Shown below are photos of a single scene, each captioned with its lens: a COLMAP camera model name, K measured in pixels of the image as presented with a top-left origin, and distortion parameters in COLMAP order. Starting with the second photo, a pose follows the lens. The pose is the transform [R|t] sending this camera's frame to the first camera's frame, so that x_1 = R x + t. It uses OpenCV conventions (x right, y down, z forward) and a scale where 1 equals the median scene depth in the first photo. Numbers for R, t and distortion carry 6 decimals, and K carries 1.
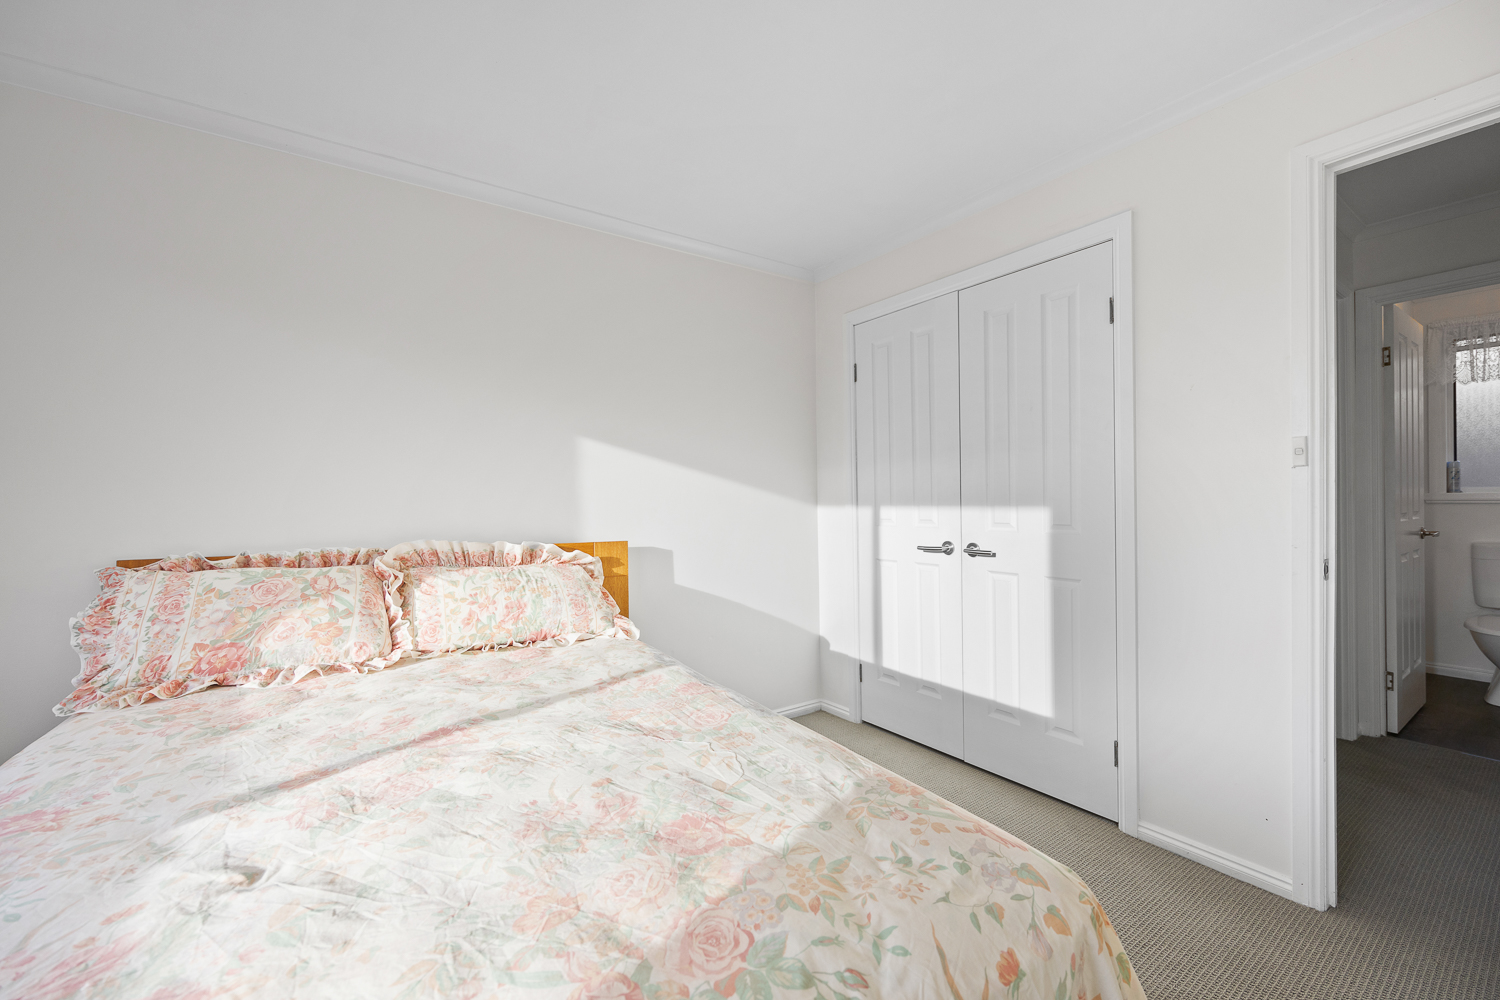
lens RADIAL K [[607.0, 0, 750.7], [0, 607.0, 500.1], [0, 0, 1]] dist [-0.004738, 0.000196]
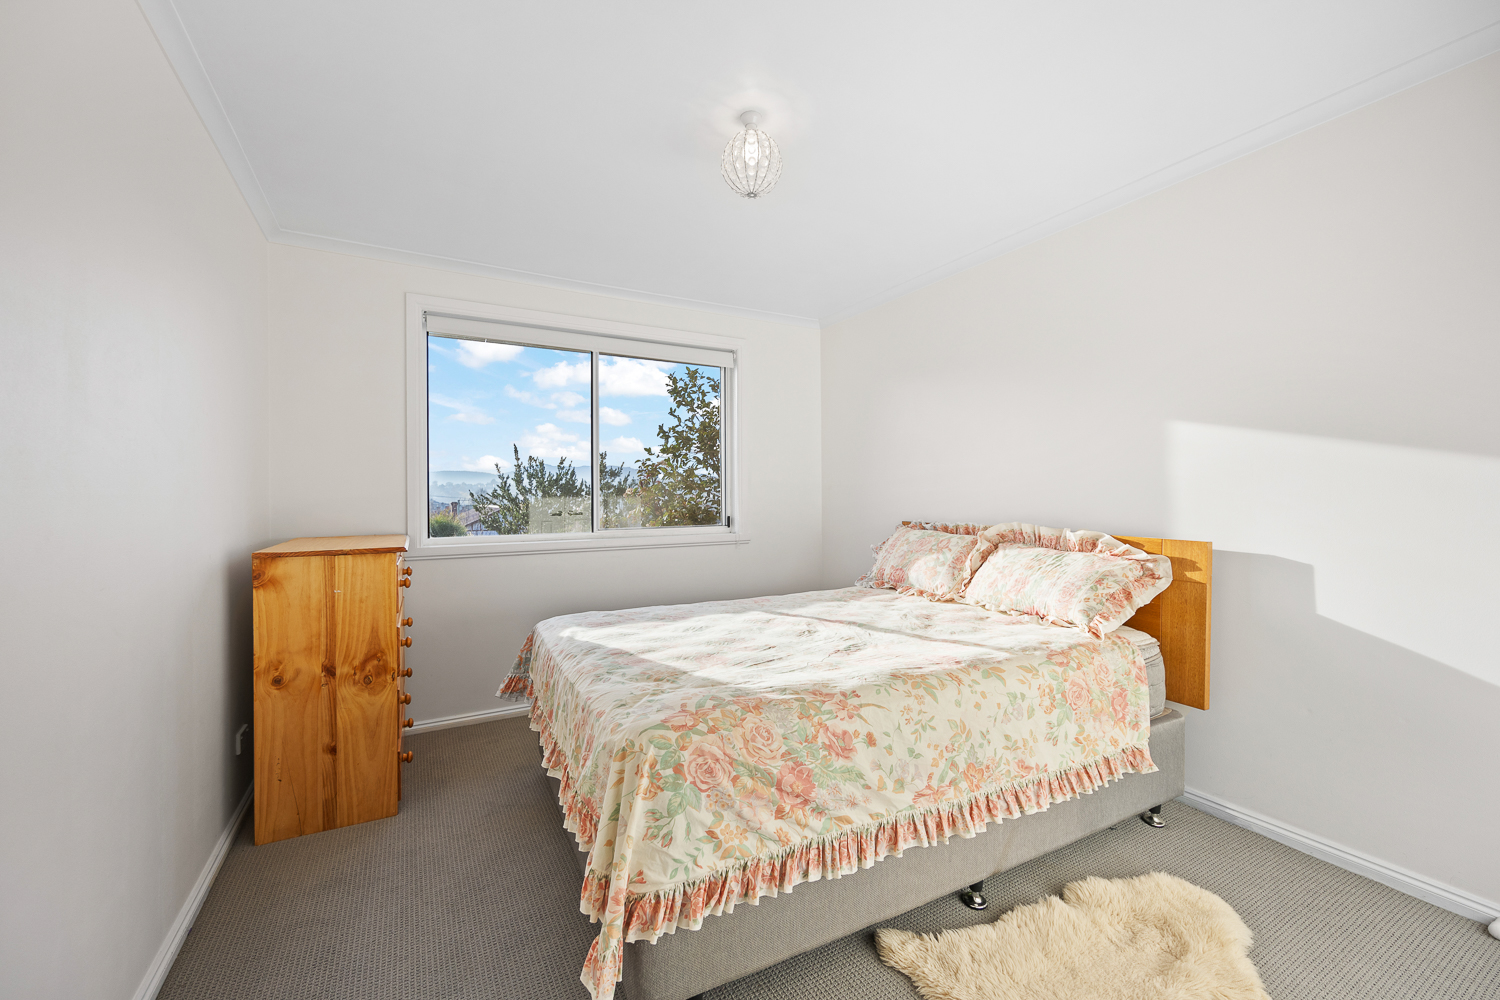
lens RADIAL K [[607.0, 0, 750.1], [0, 607.0, 496.2], [0, 0, 1]] dist [-0.004738, 0.000196]
pose [[-0.114056, 0.010201, -0.993422, 0.859001], [0.002638, 0.999947, 0.009965, -0.004436], [0.993471, -0.001484, -0.114077, 0.619167]]
